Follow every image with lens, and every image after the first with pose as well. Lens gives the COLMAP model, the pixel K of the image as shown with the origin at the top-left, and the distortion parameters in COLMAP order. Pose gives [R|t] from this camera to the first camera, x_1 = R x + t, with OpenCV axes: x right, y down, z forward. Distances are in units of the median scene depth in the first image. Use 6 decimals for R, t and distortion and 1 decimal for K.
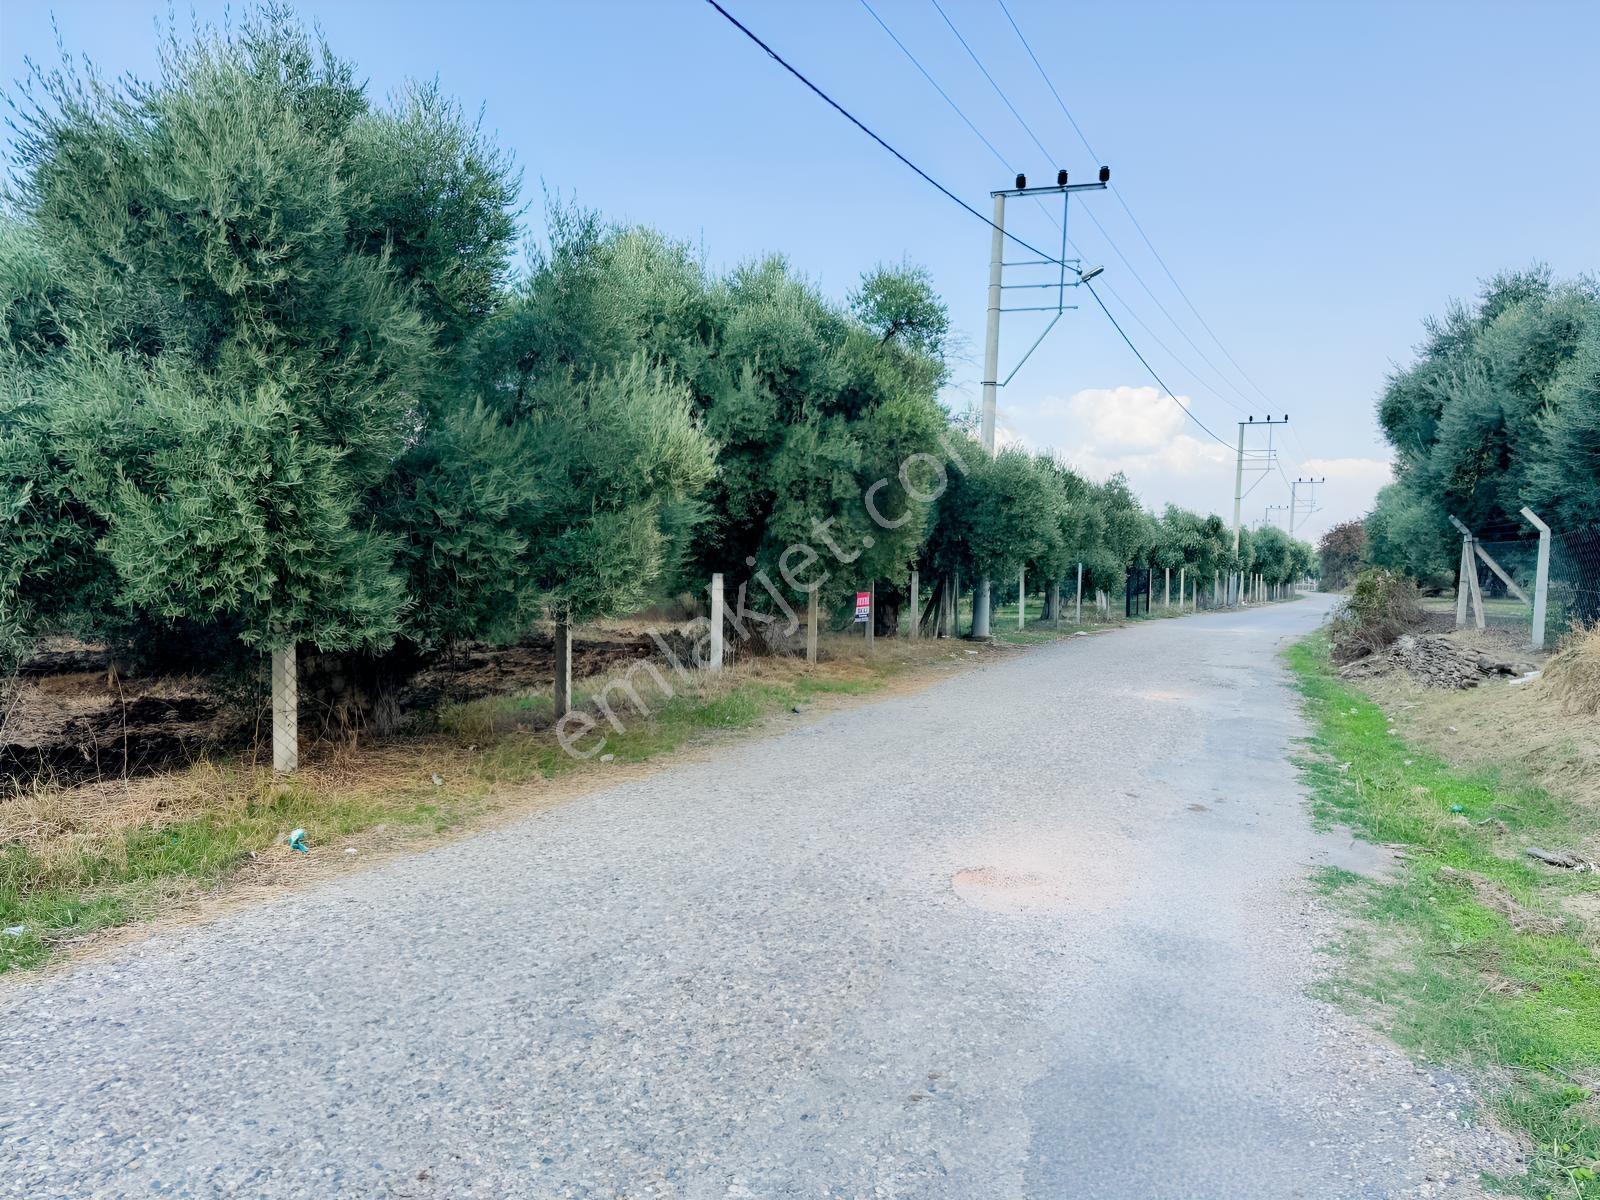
lens RADIAL K [[1109.2, 0, 804.6], [0, 1109.2, 605.5], [0, 0, 1]] dist [0.082092, -0.078461]
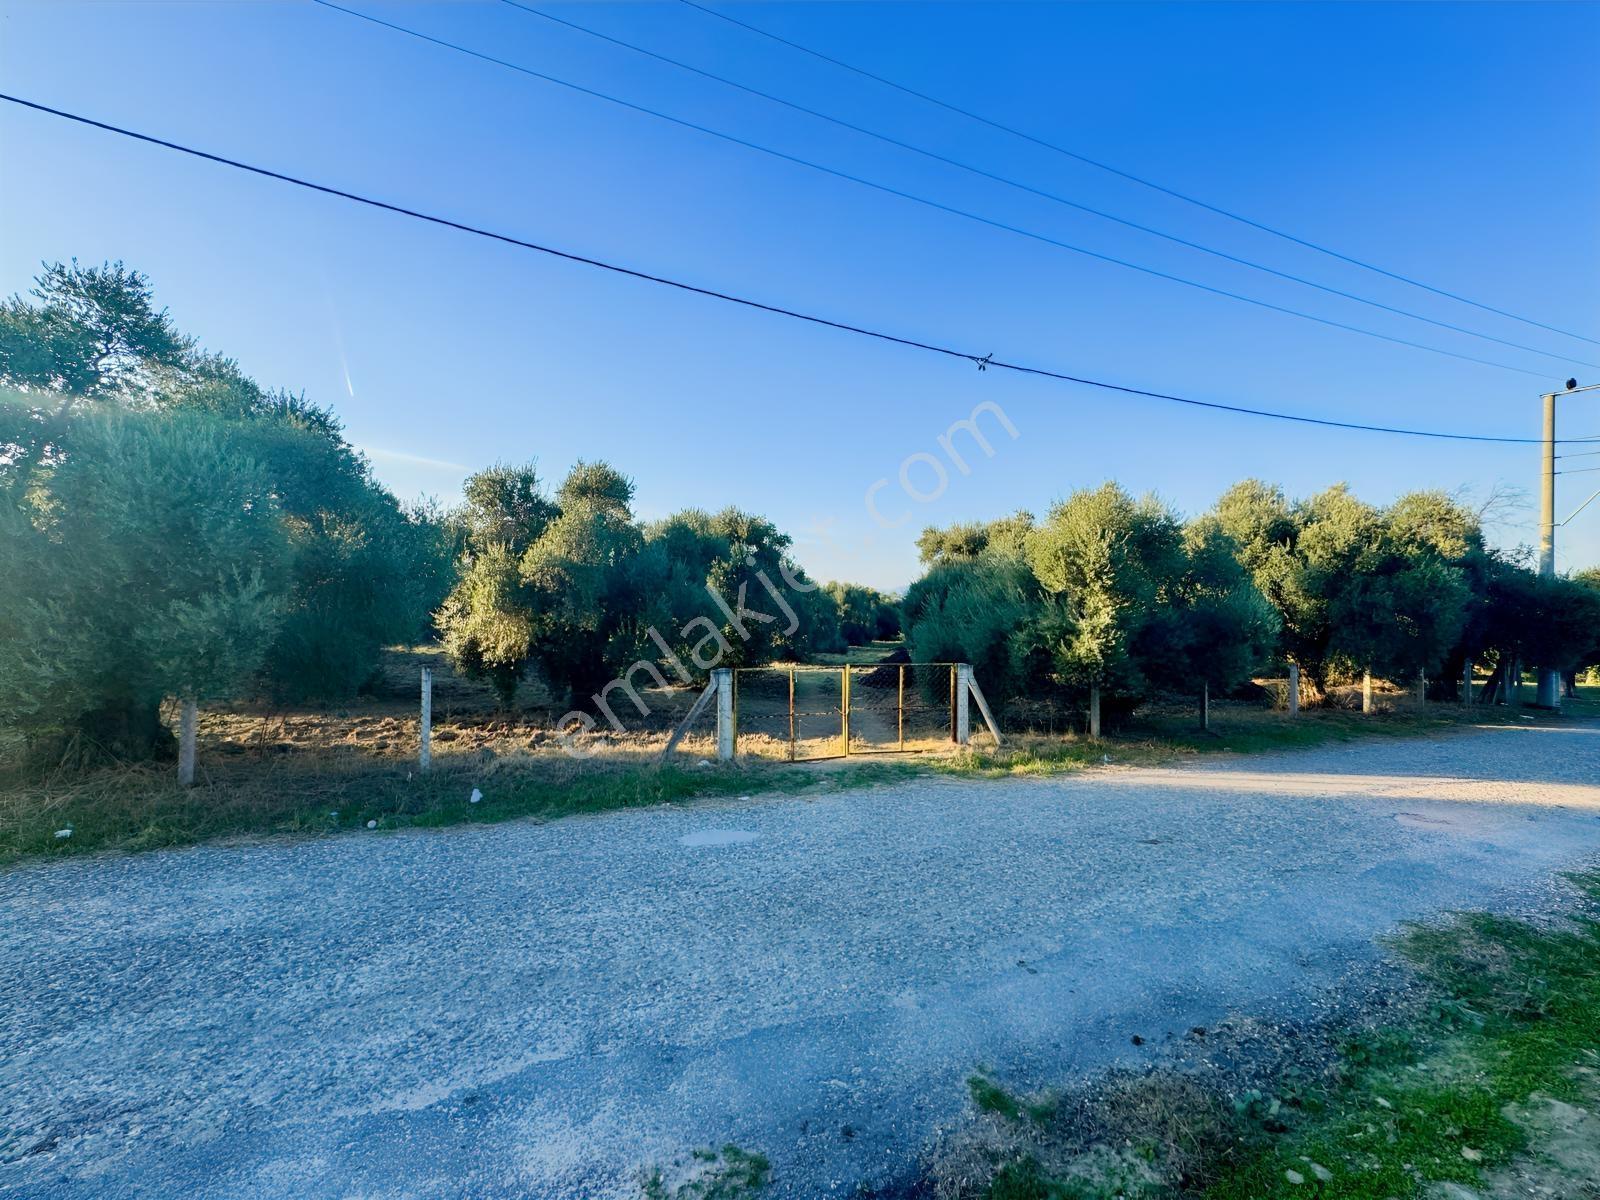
lens RADIAL K [[642.4, 0, 804.2], [0, 642.4, 607.1], [0, 0, 1]] dist [-0.001926, 0.000087]
pose [[0.727221, -0.012969, -0.686281, 0.116568], [-0.033712, 0.997940, -0.054582, -0.060897], [0.685575, 0.062829, 0.725285, -0.664228]]
